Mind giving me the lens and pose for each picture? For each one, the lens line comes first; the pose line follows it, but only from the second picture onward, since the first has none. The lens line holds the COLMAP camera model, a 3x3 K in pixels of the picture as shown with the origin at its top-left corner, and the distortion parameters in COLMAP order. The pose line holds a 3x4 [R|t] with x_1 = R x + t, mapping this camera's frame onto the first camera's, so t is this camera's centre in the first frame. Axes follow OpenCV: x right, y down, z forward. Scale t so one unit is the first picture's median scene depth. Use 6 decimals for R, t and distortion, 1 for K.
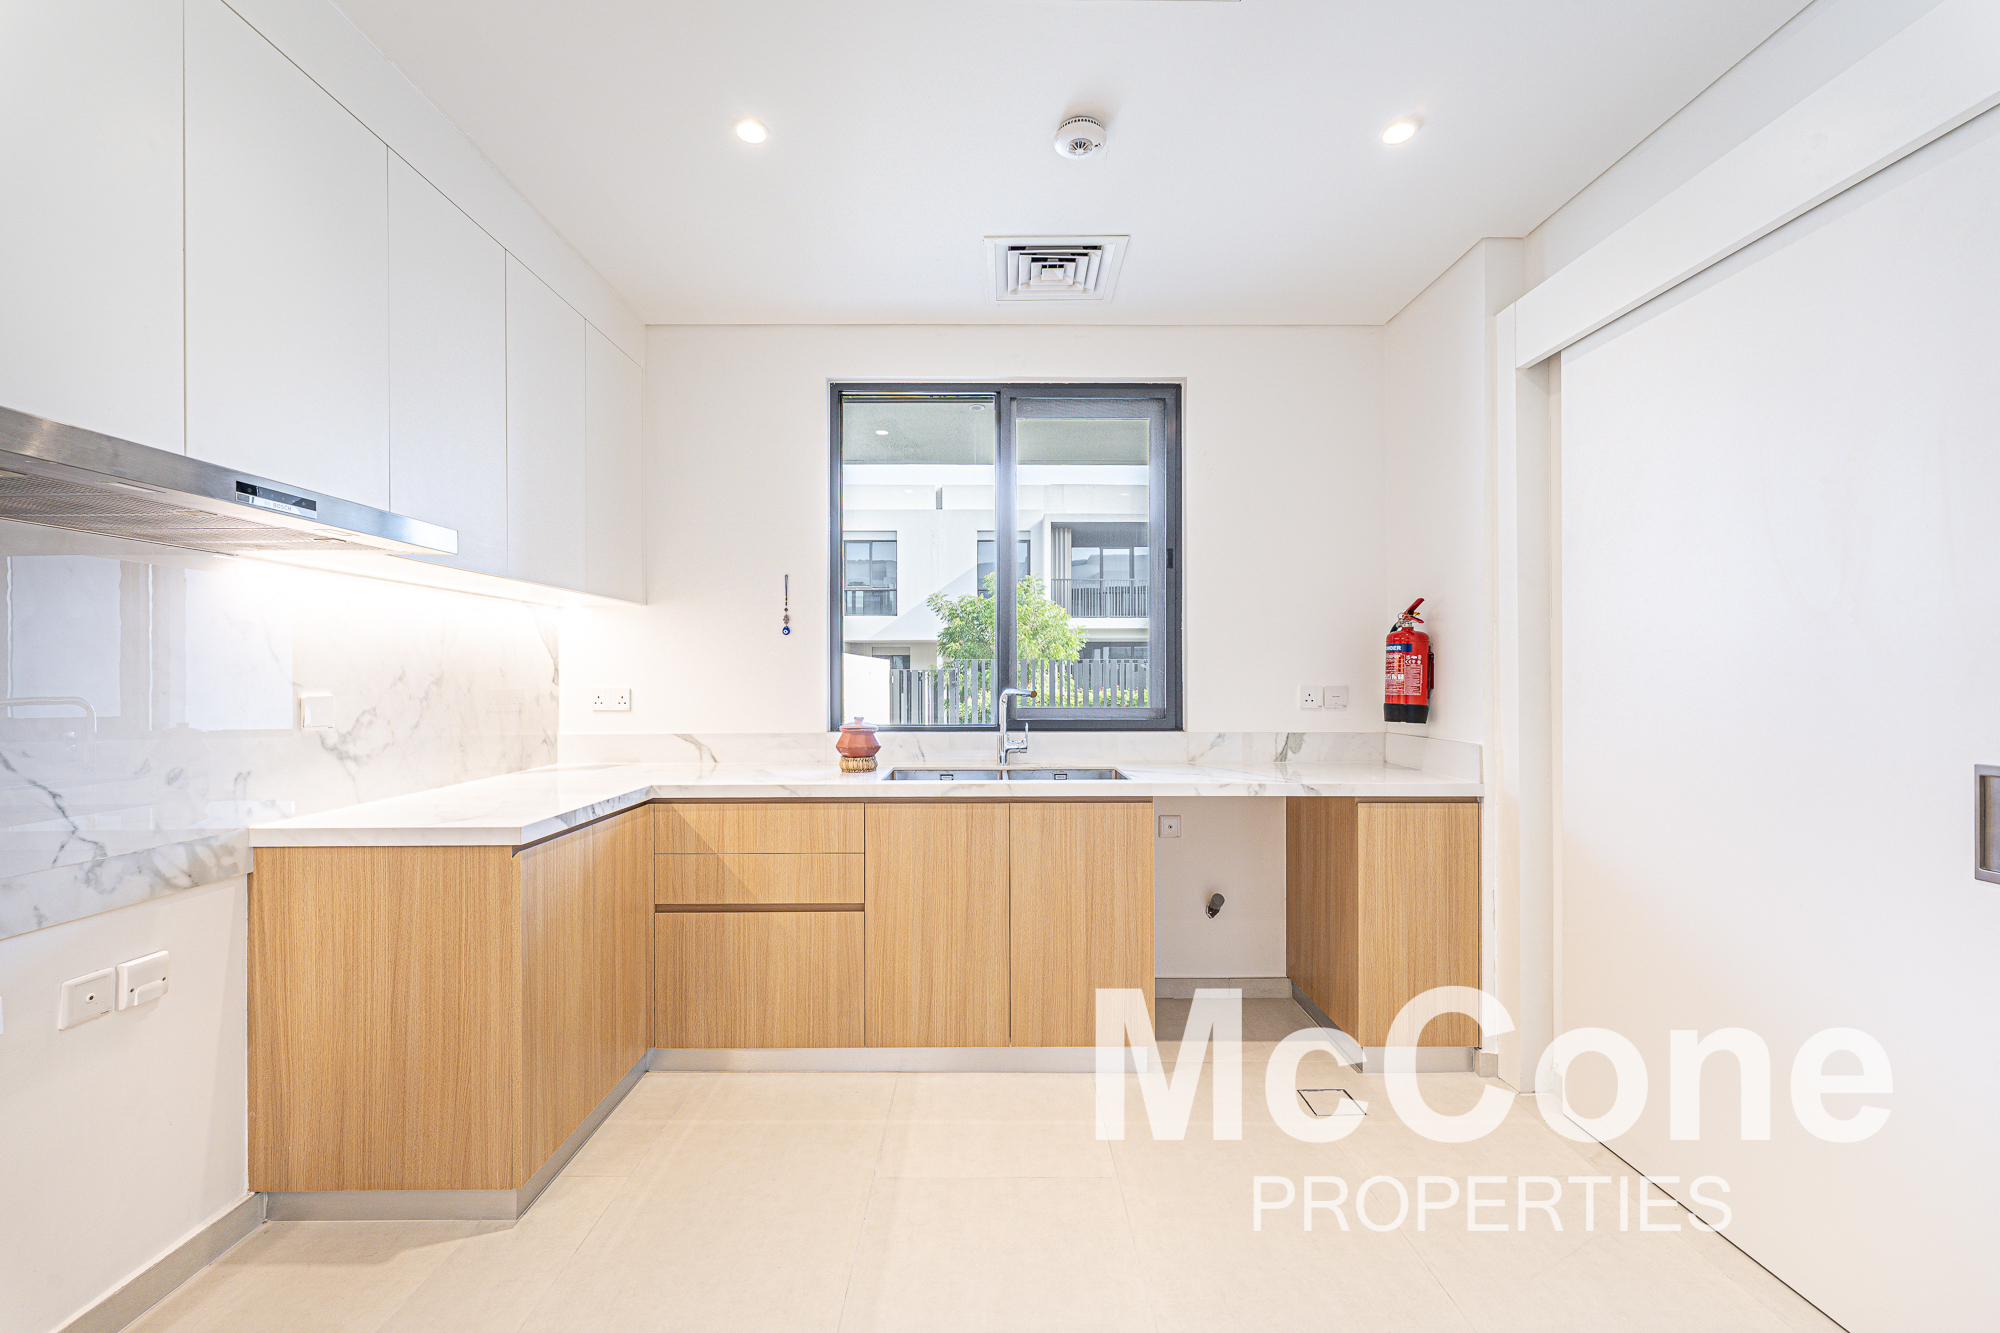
lens RADIAL K [[813.1, 0, 995.4], [0, 813.1, 672.5], [0, 0, 1]] dist [0.002433, -0.000773]
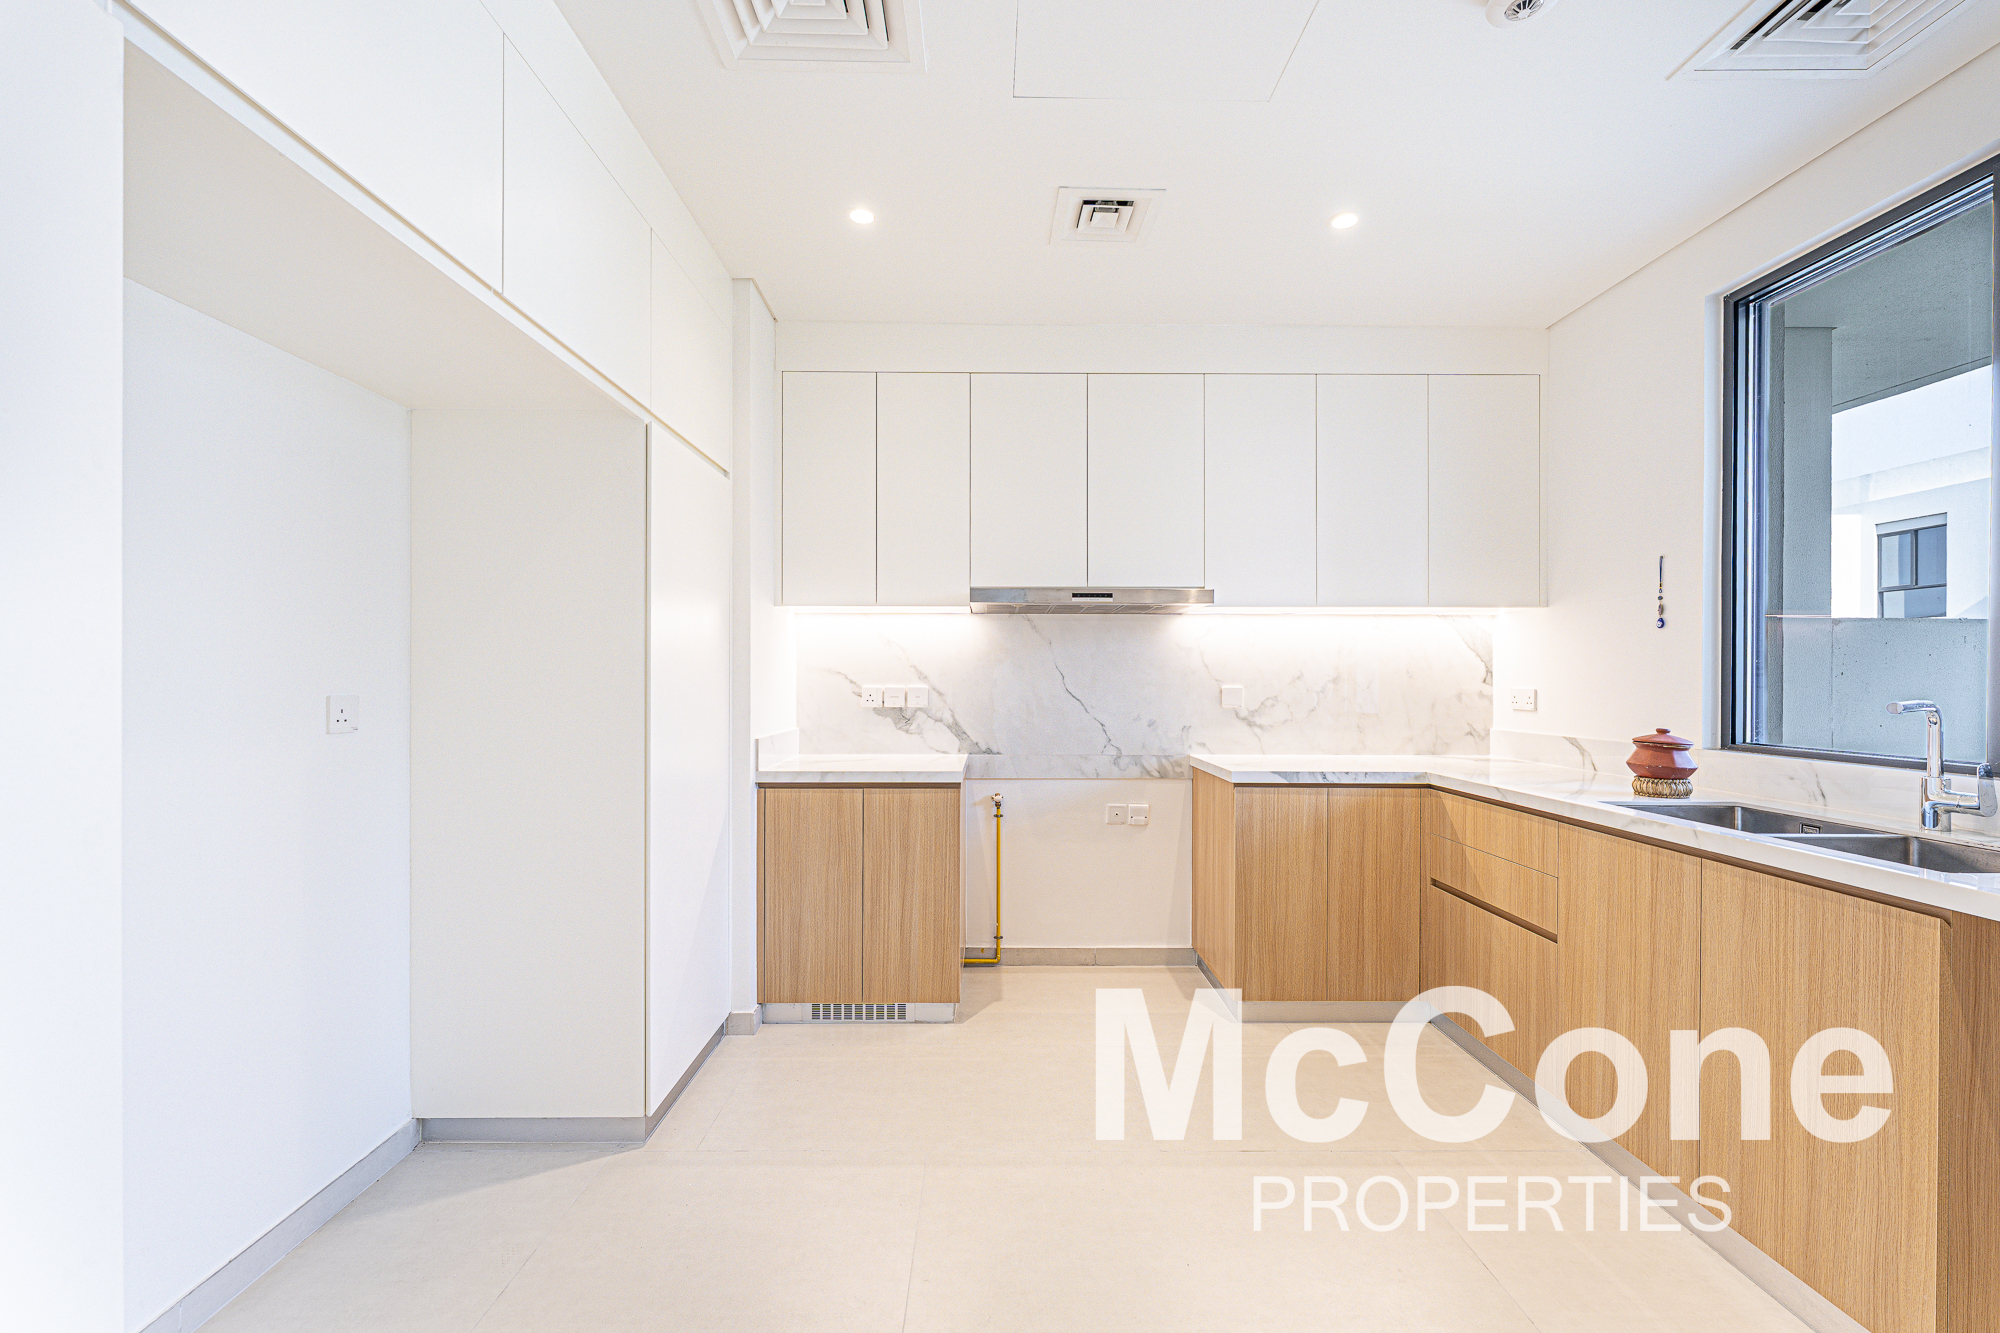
lens RADIAL K [[813.1, 0, 990.4], [0, 813.1, 675.6], [0, 0, 1]] dist [0.002433, -0.000773]
pose [[-0.003390, -0.000585, -0.999994, 0.722522], [0.000109, 1.000000, -0.000585, 0.003510], [0.999994, -0.000111, -0.003390, 0.388895]]
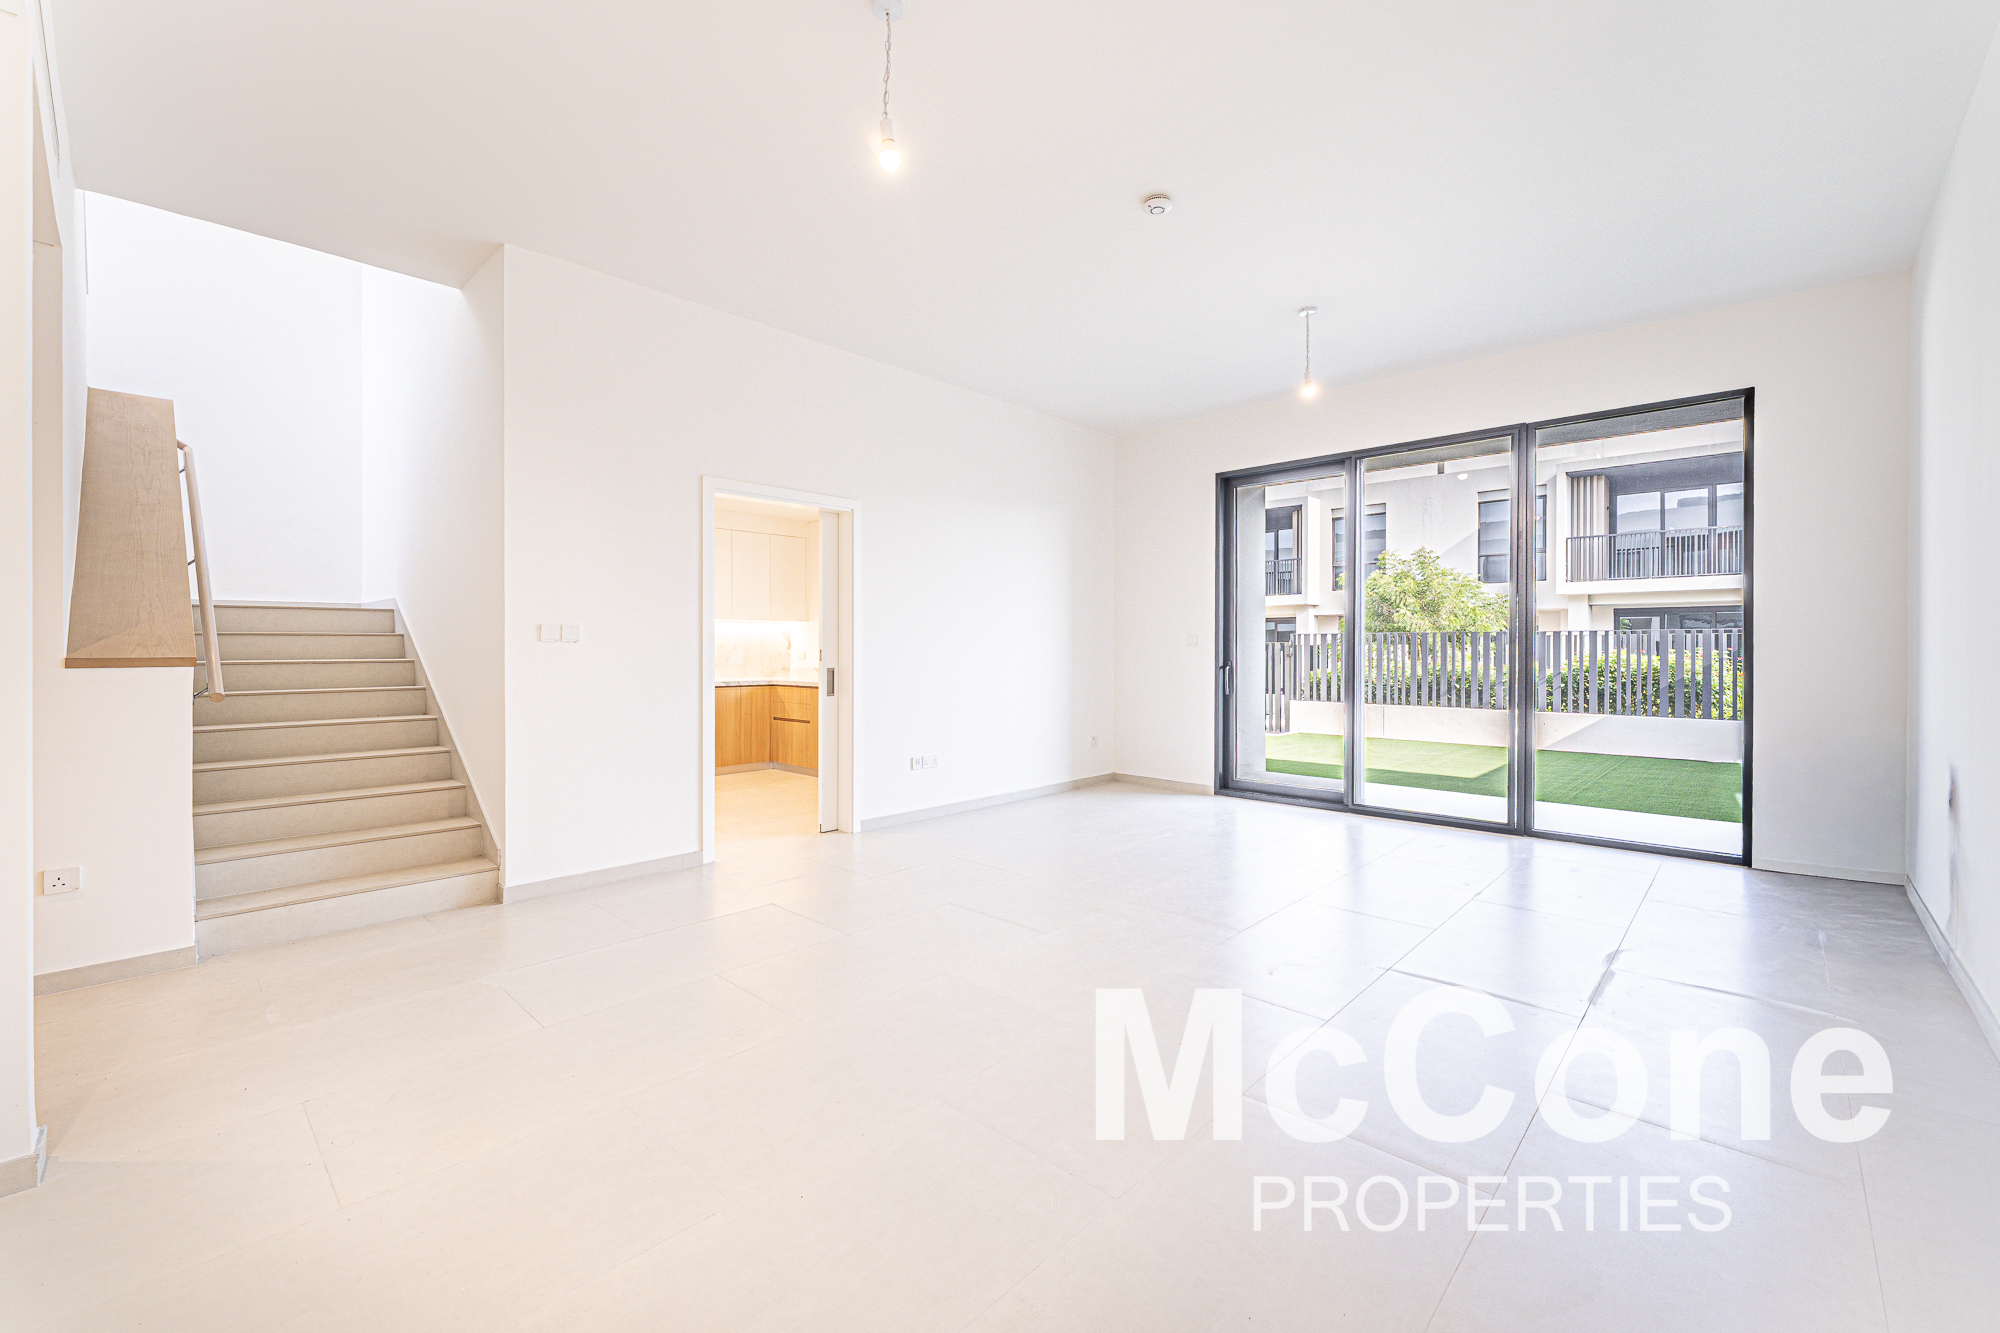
lens RADIAL K [[813.1, 0, 994.6], [0, 813.1, 668.2], [0, 0, 1]] dist [0.002433, -0.000773]
pose [[0.721420, 0.018144, -0.692260, 2.377910], [0.001670, 0.999608, 0.027941, 0.002051], [0.692496, -0.021313, 0.721107, -0.669746]]
